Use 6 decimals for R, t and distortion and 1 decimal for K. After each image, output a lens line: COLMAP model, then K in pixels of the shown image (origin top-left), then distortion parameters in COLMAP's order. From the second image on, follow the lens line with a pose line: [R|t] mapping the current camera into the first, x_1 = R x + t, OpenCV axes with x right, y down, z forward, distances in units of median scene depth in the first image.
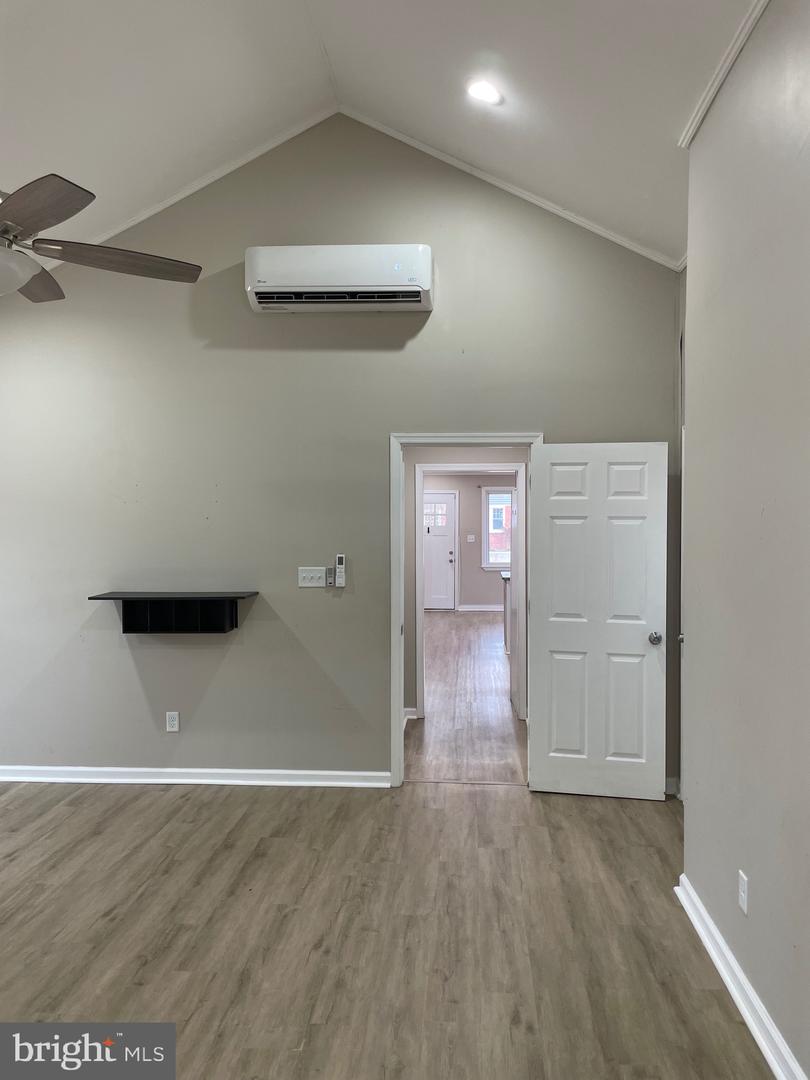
lens RADIAL K [[823.0, 0, 412.0], [0, 823.0, 532.5], [0, 0, 1]] dist [0.101989, -0.144235]
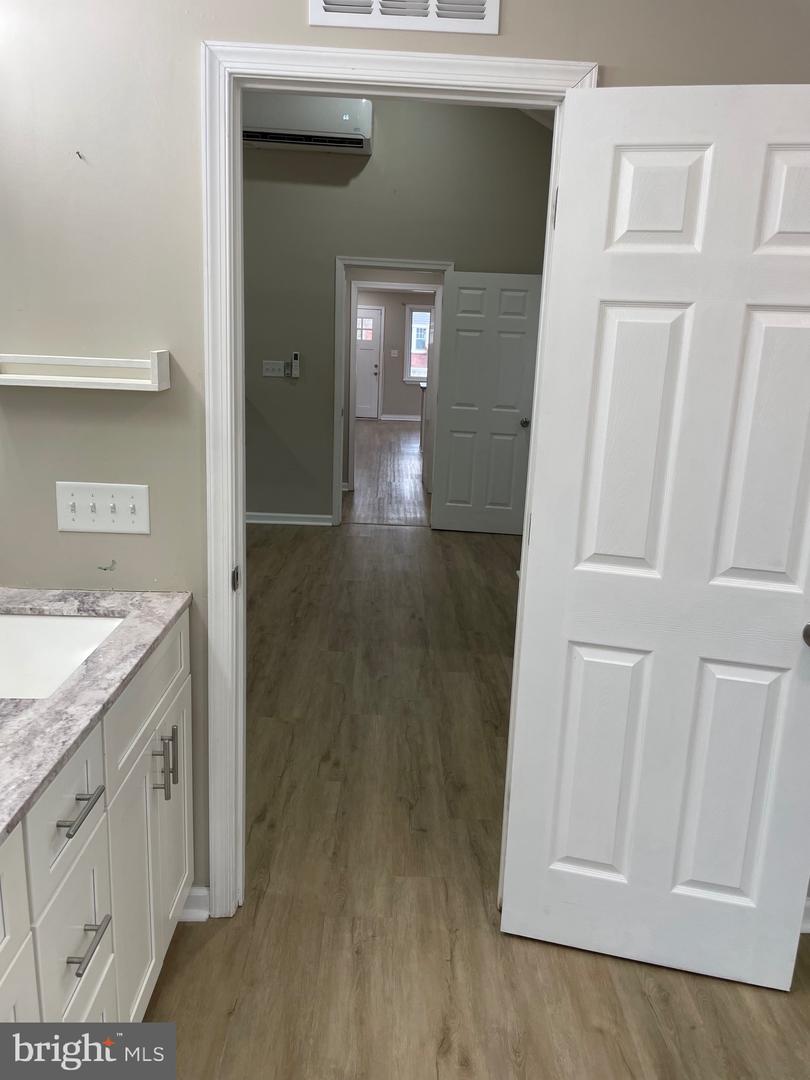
lens RADIAL K [[834.7, 0, 420.4], [0, 834.7, 531.8], [0, 0, 1]] dist [0.109115, -0.138844]
pose [[0.993832, 0.019182, 0.109227, -0.031685], [-0.041460, 0.977774, 0.205524, 0.024054], [-0.102857, -0.208784, 0.972538, -0.381659]]
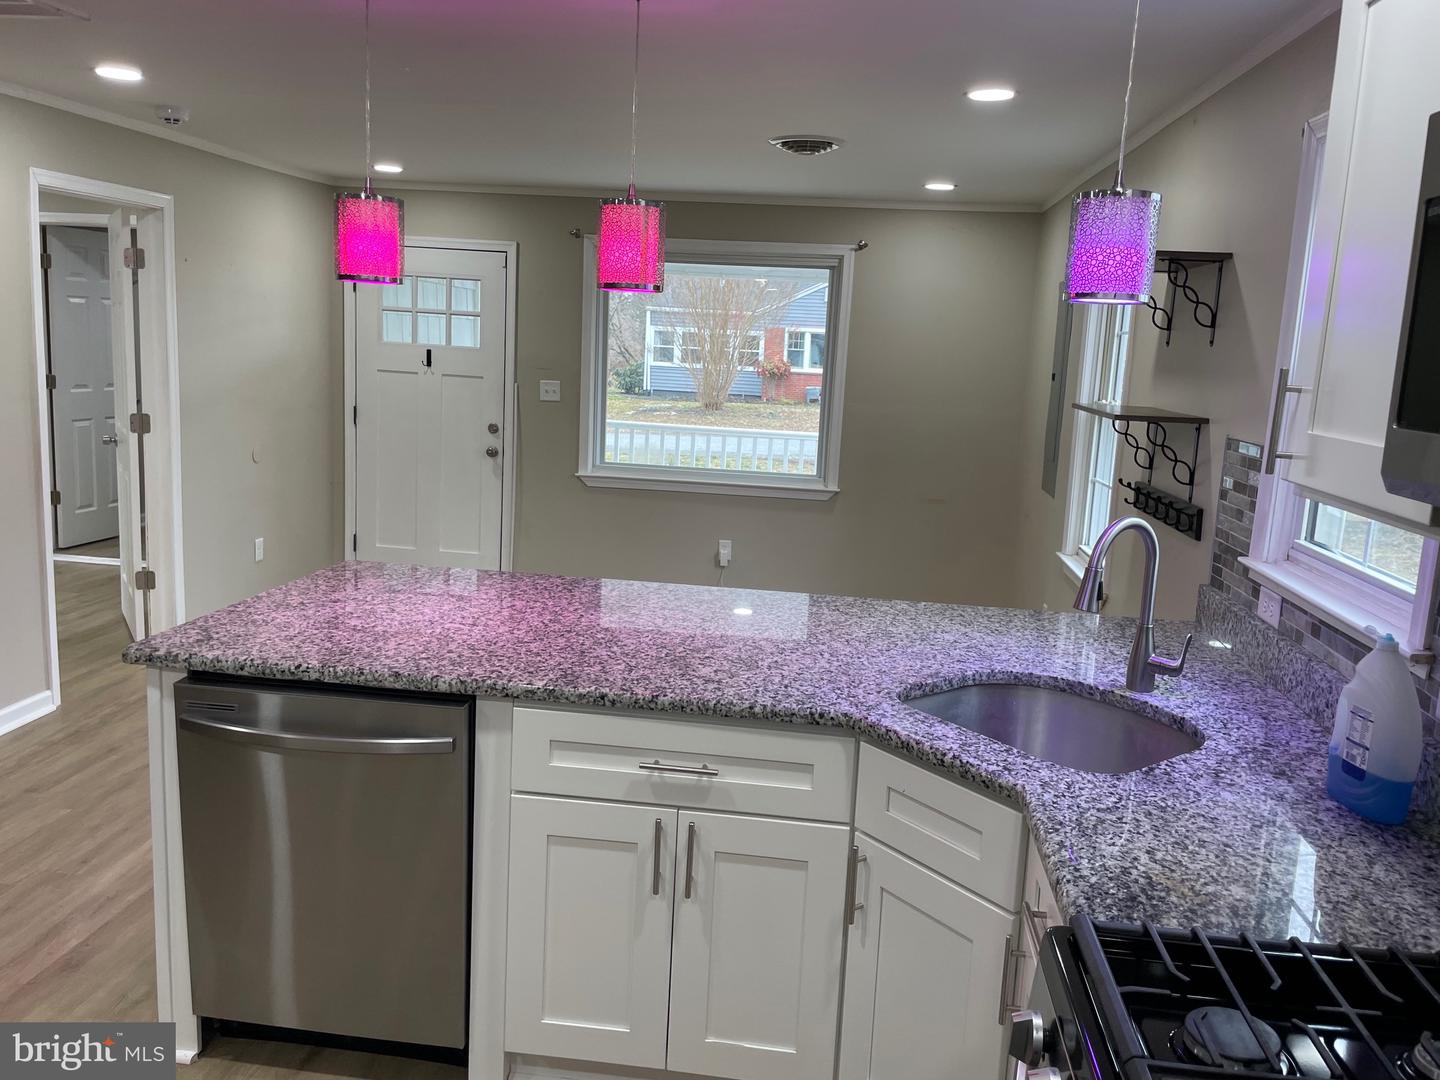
lens RADIAL K [[1095.8, 0, 721.1], [0, 1095.8, 517.1], [0, 0, 1]] dist [0.101595, -0.149393]
pose [[0.997772, 0.057800, -0.033329, 0.448157], [-0.052974, 0.989972, 0.130956, -0.011148], [0.040564, -0.128898, 0.990828, 1.522009]]
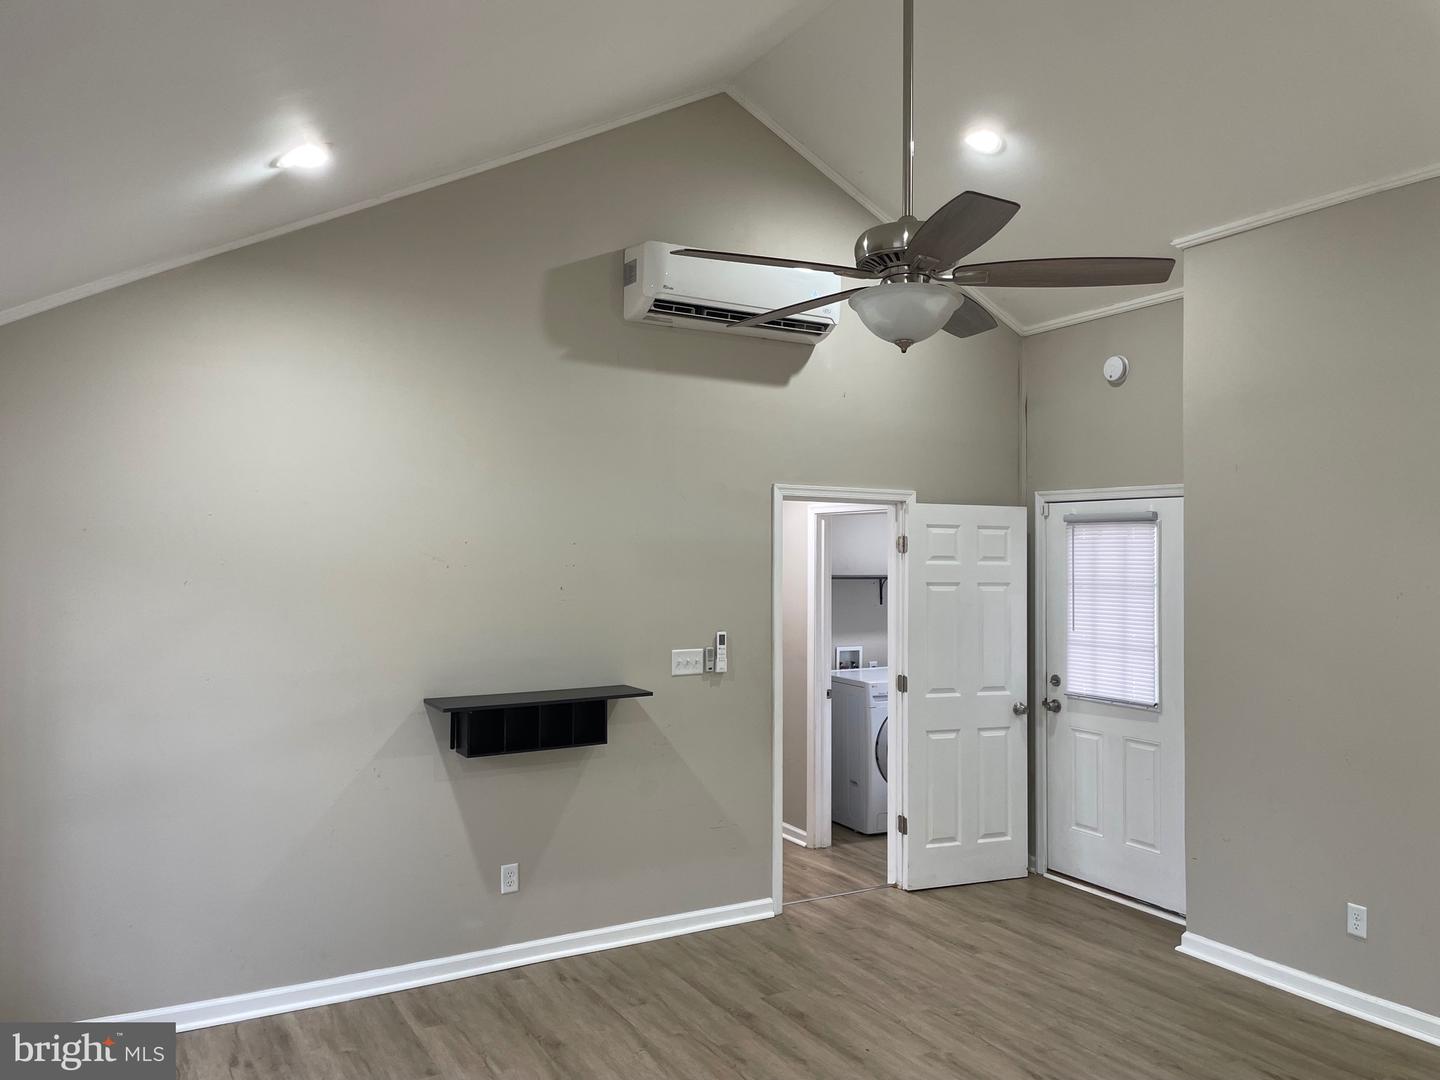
lens RADIAL K [[1097.3, 0, 725.1], [0, 1097.3, 528.4], [0, 0, 1]] dist [0.101989, -0.144235]
pose [[0.825226, 0.018695, 0.564493, -0.704857], [0.003719, 0.999250, -0.038531, -0.033443], [-0.564790, 0.033896, 0.824538, 0.116616]]
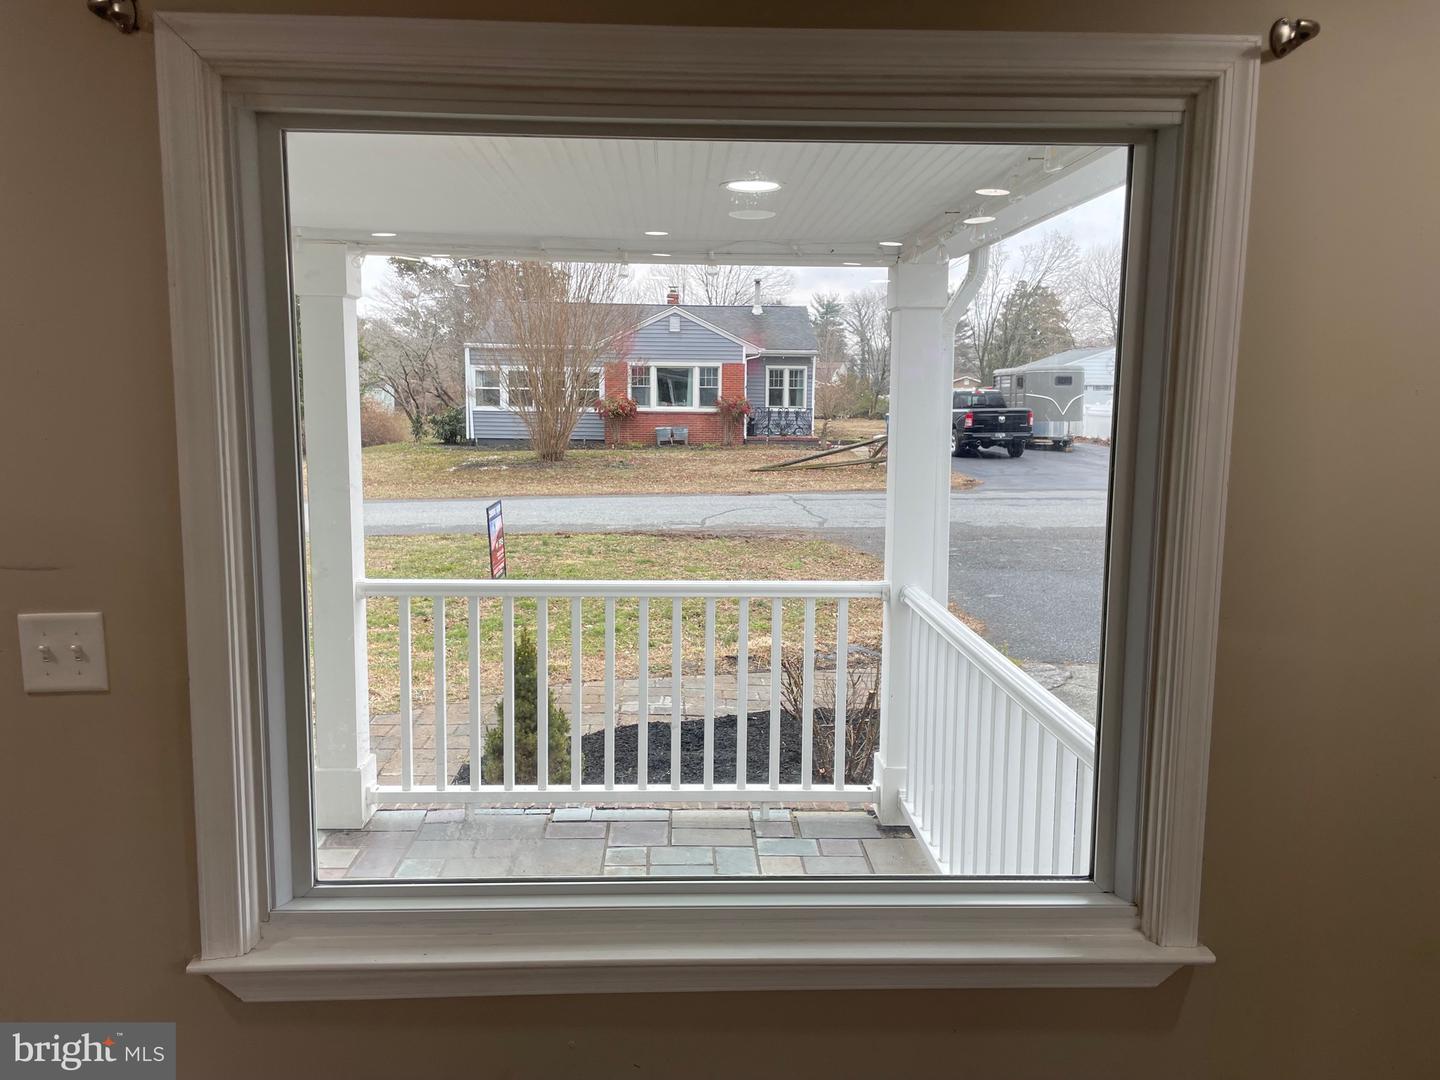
lens RADIAL K [[1095.8, 0, 721.1], [0, 1095.8, 517.1], [0, 0, 1]] dist [0.101595, -0.149393]
pose [[0.993285, -0.002030, 0.115673, 0.352153], [-0.009299, 0.995210, 0.097317, -0.050885], [-0.115317, -0.097739, 0.988509, 2.456062]]
